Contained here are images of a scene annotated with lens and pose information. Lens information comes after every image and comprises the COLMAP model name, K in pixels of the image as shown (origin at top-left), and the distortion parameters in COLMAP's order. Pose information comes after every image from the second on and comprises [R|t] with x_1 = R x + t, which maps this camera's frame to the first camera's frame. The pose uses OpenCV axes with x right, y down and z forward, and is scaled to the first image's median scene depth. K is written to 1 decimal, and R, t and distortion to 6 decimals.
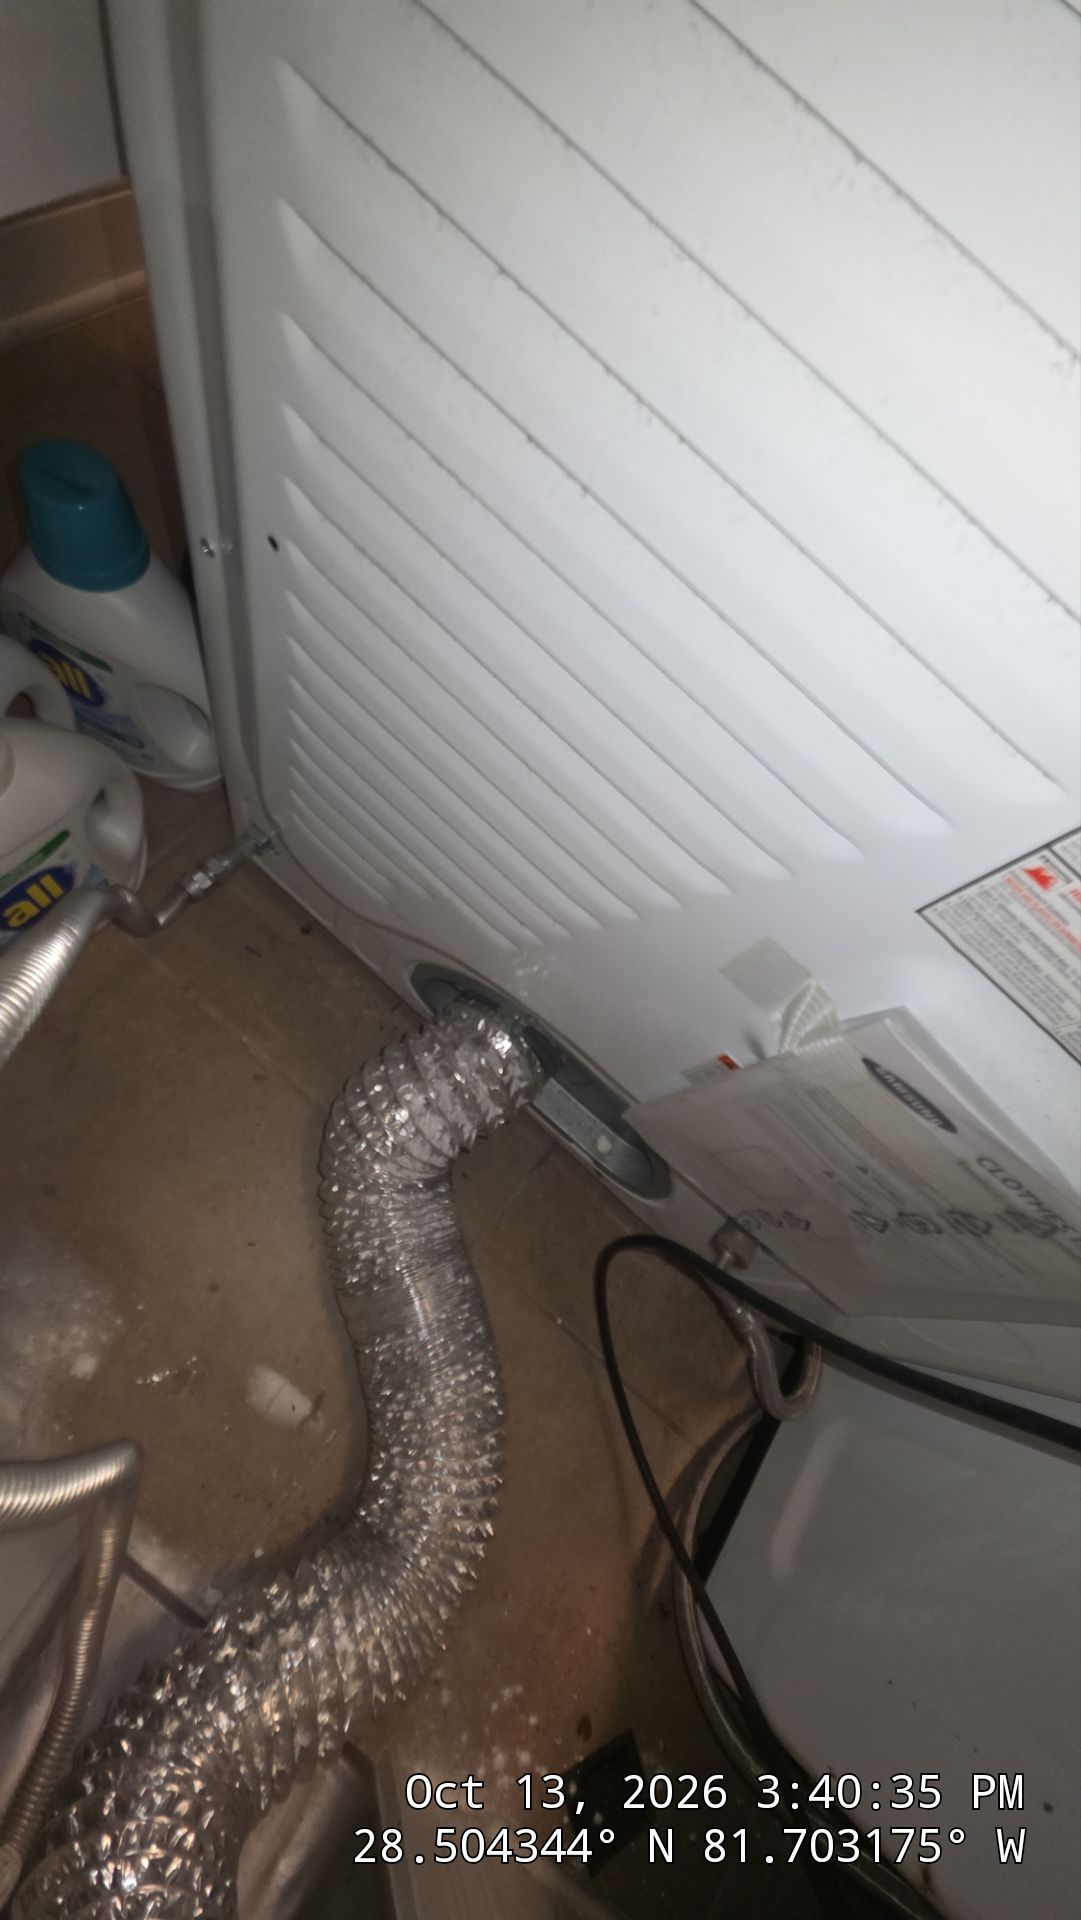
lens RADIAL K [[750.8, 0, 540.5], [0, 750.8, 960.0], [0, 0, 1]] dist [0.012217, -0.006826]
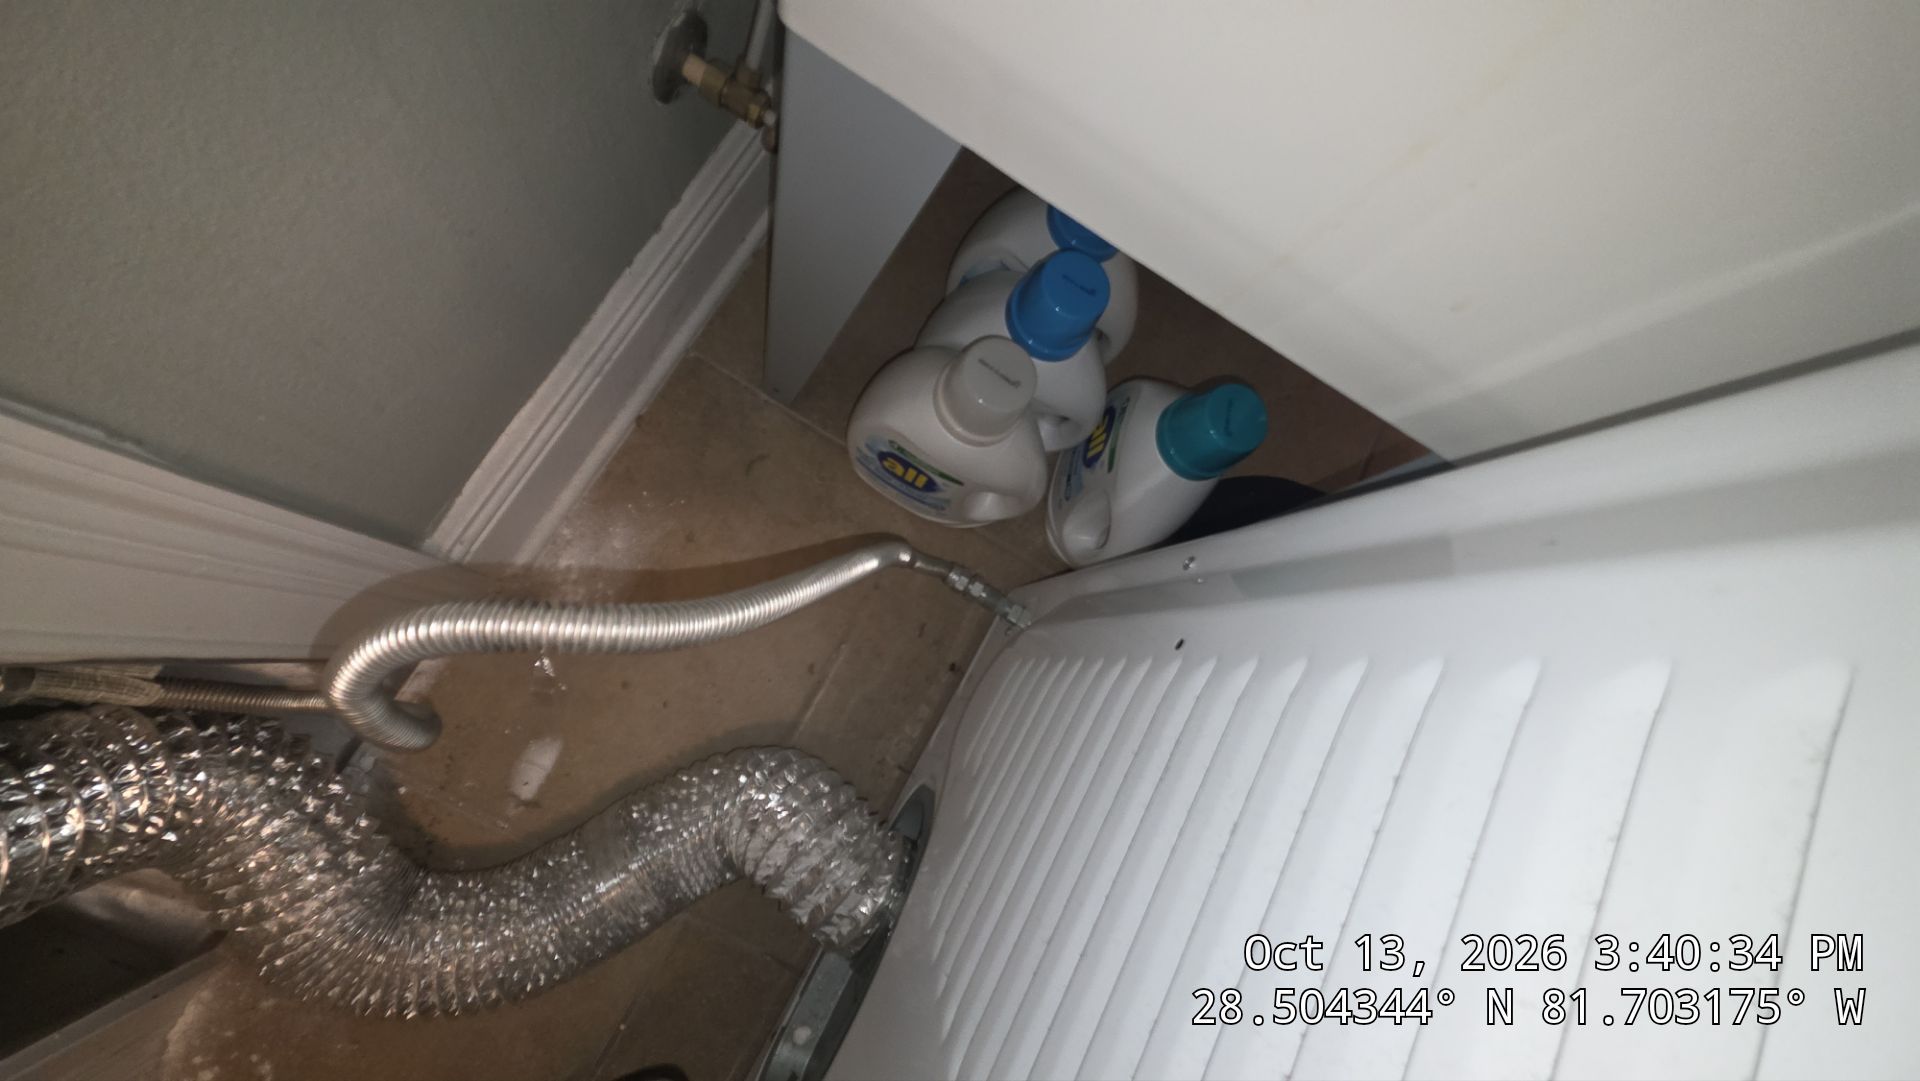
lens RADIAL K [[750.8, 0, 965.5], [0, 750.8, 540.2], [0, 0, 1]] dist [0.012217, -0.006826]
pose [[0.234349, 0.895152, -0.379187, -0.077820], [-0.963591, 0.265539, 0.031333, -0.176901], [0.128737, 0.358038, 0.924790, -0.088204]]
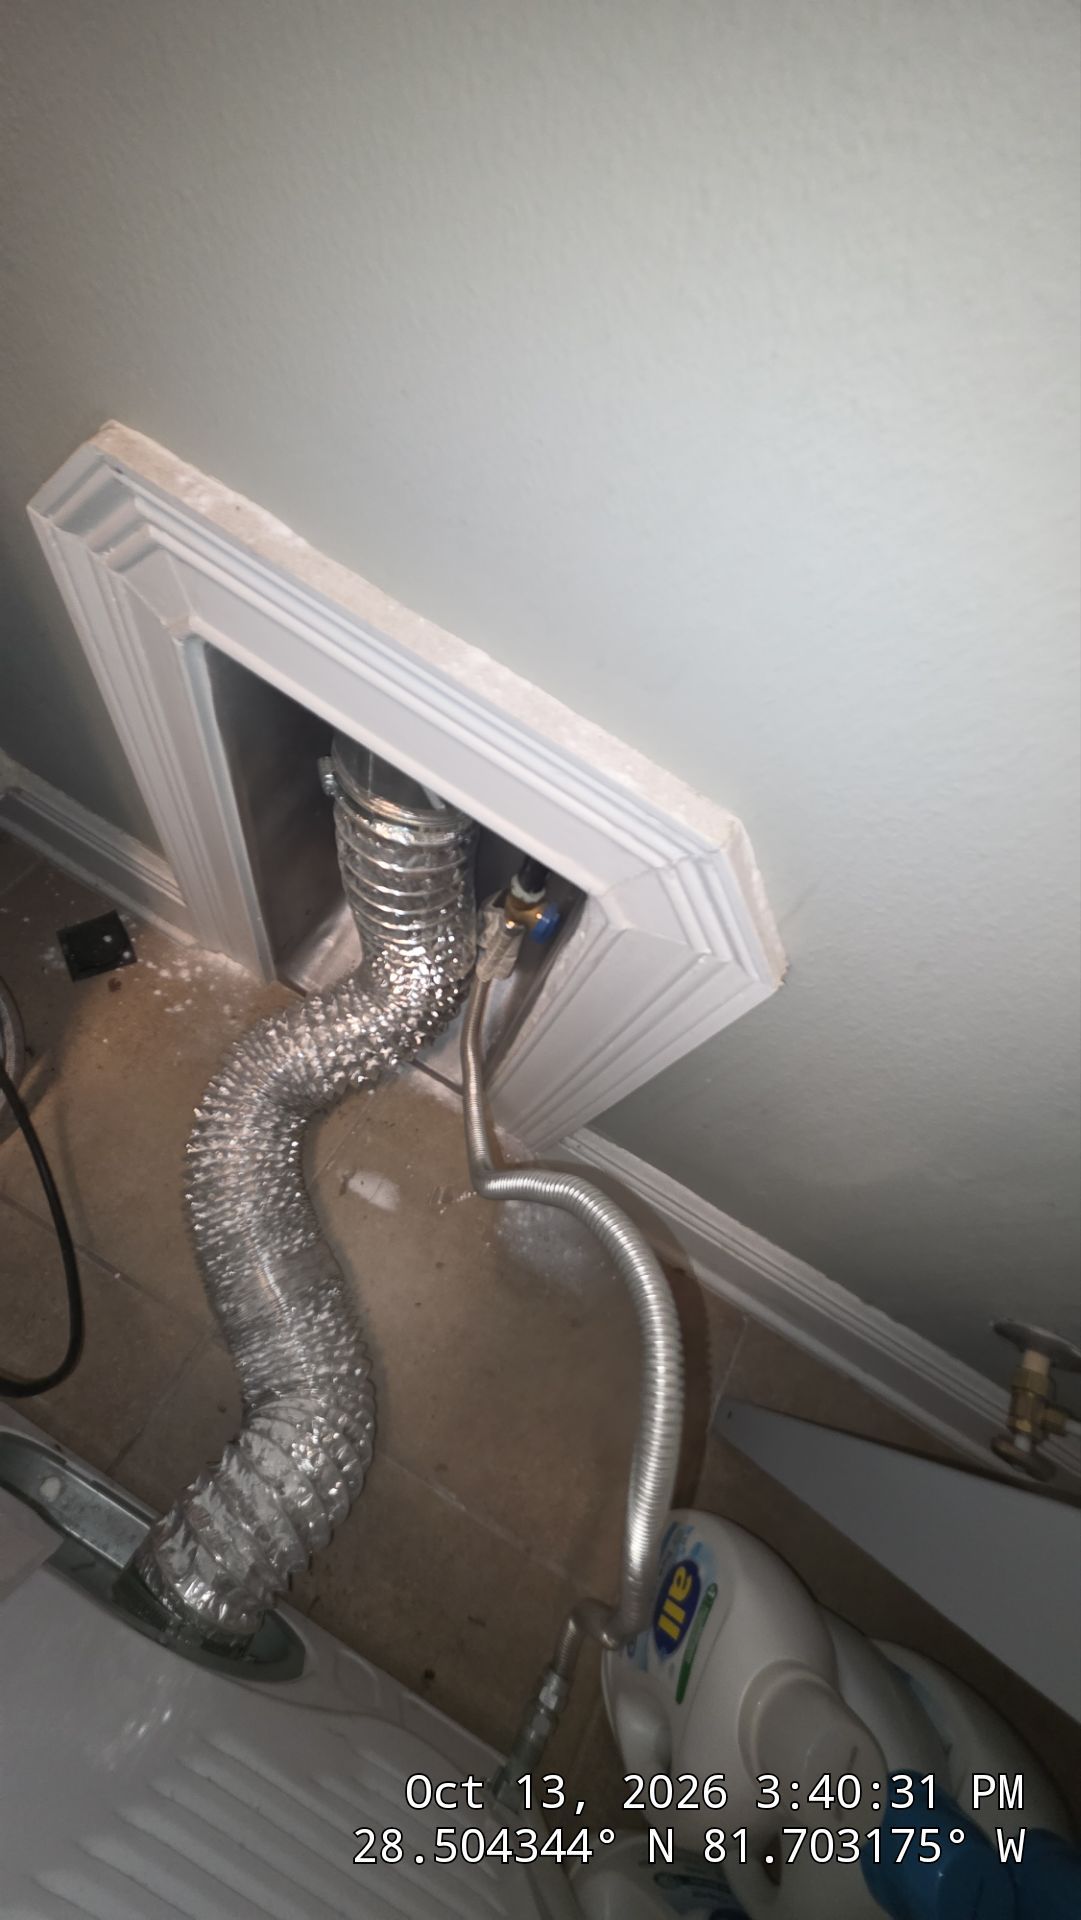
lens RADIAL K [[763.8, 0, 539.0], [0, 763.8, 954.6], [0, 0, 1]] dist [0.006597, -0.000363]
pose [[-0.856973, -0.069764, -0.510618, 0.115233], [-0.300700, -0.736969, 0.605356, -0.000554], [-0.418542, 0.672316, 0.610585, -0.201148]]
